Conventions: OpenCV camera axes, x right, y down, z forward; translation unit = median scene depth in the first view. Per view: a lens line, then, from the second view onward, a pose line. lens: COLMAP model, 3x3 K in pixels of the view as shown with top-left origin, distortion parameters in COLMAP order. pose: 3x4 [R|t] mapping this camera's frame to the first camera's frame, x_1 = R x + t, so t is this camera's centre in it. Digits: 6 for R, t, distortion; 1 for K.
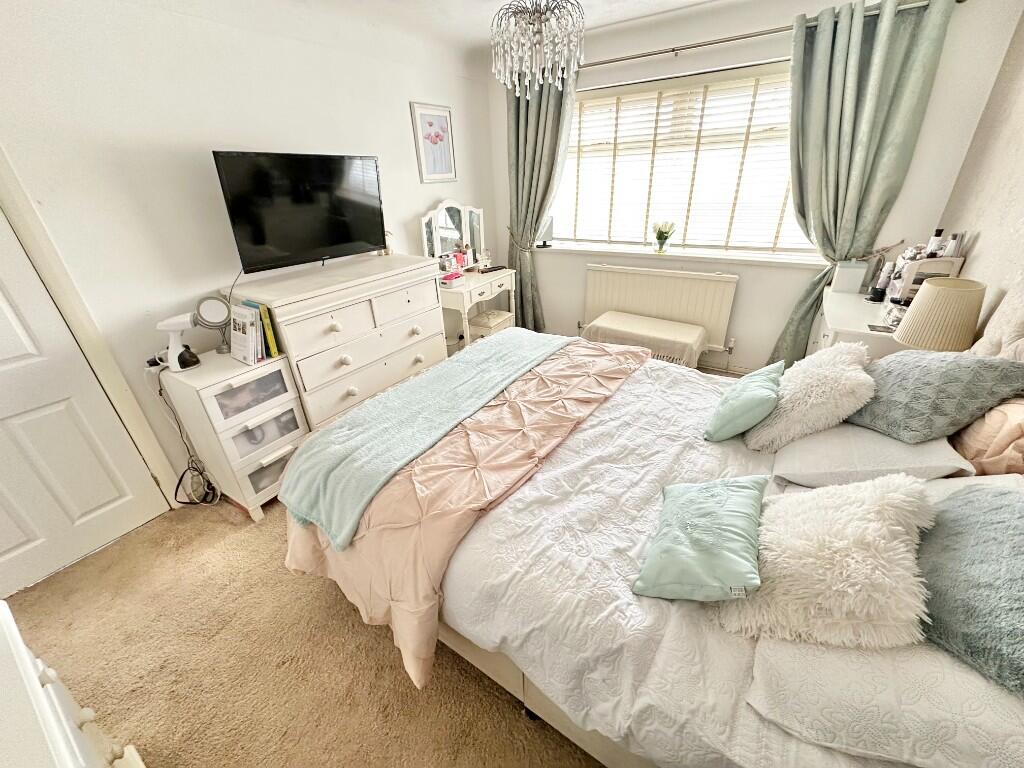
lens RADIAL K [[407.1, 0, 513.3], [0, 407.1, 382.2], [0, 0, 1]] dist [-0.001837, 0.000075]
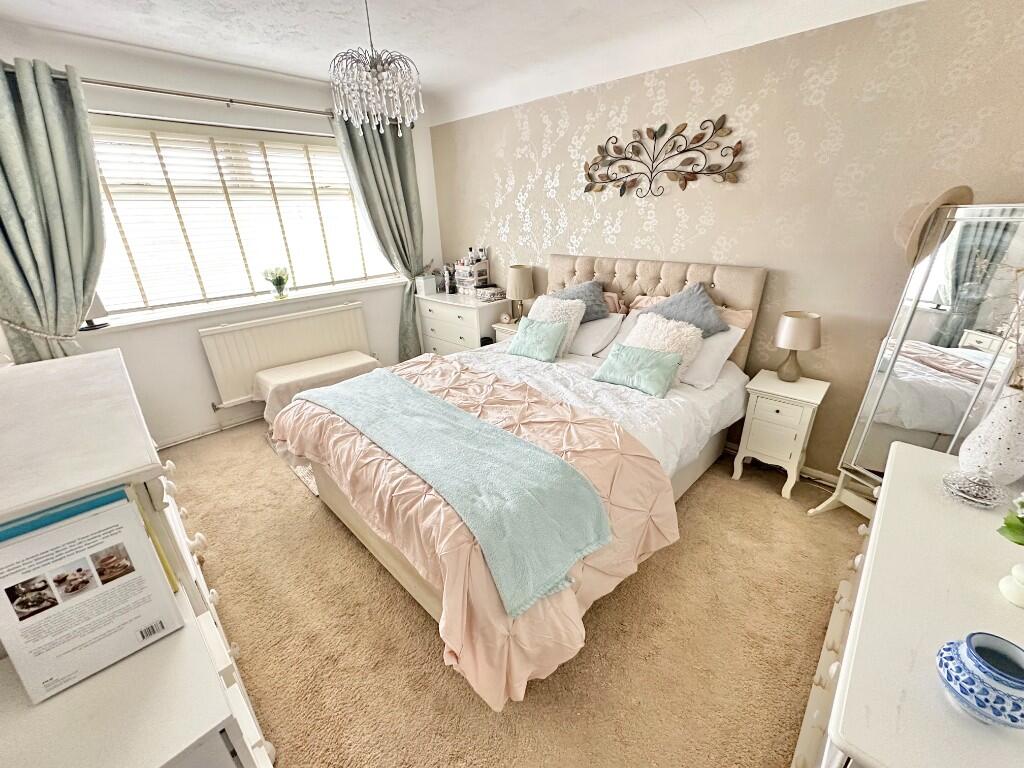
lens RADIAL K [[407.1, 0, 513.3], [0, 407.1, 382.2], [0, 0, 1]] dist [-0.001837, 0.000075]
pose [[0.189387, -0.344465, 0.919498, -0.557869], [0.465825, 0.855876, 0.224686, -0.119513], [-0.864372, 0.385773, 0.322553, 0.316612]]
